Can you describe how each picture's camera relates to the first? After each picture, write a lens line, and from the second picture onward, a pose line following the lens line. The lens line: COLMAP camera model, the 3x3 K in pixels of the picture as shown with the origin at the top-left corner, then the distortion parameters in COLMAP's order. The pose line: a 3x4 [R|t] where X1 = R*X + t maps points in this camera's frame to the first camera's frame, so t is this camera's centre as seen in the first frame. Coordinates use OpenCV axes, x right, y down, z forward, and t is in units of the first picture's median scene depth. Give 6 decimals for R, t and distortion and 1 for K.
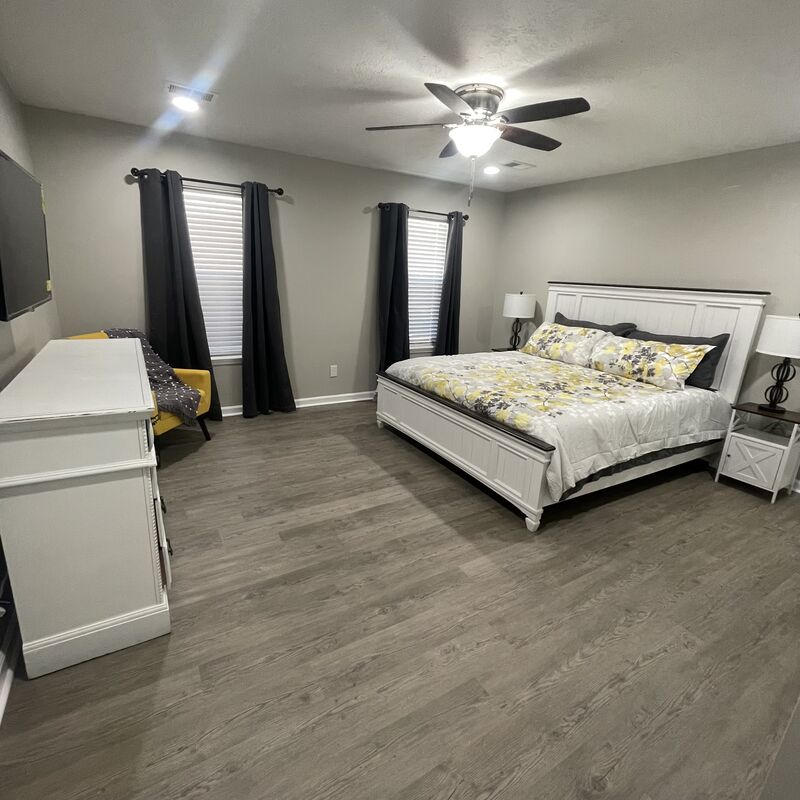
lens RADIAL K [[433.4, 0, 400.0], [0, 433.4, 400.0], [0, 0, 1]] dist [0.025947, -0.000225]
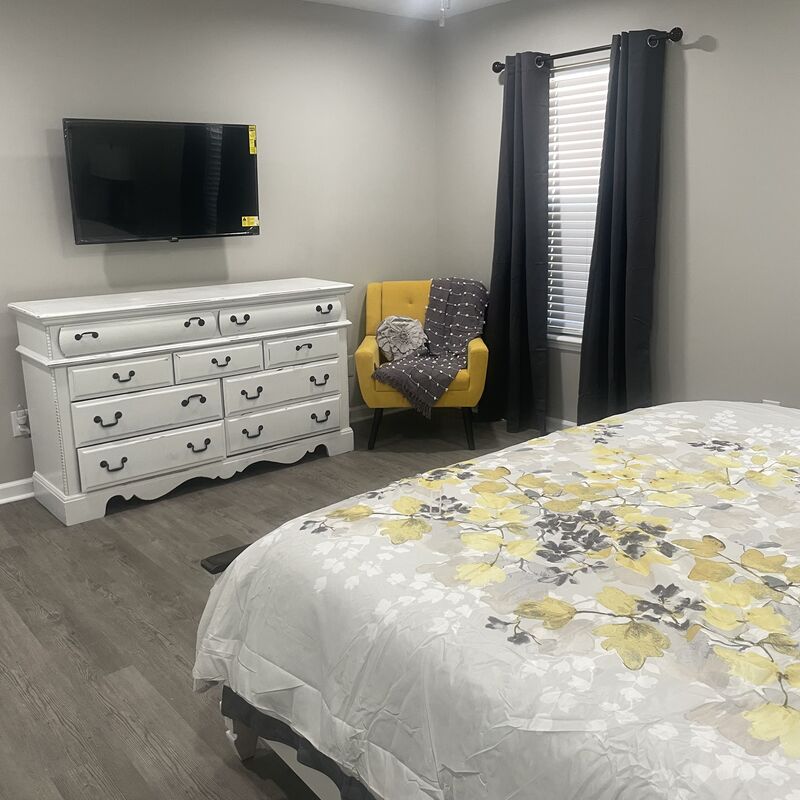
lens RADIAL K [[843.3, 0, 400.0], [0, 843.3, 400.0], [0, 0, 1]] dist [0.043128, -0.018428]
pose [[0.098931, 0.215516, -0.971476, 0.901931], [-0.240846, 0.952425, 0.186763, -0.221771], [0.965508, 0.215500, 0.146130, 0.778391]]
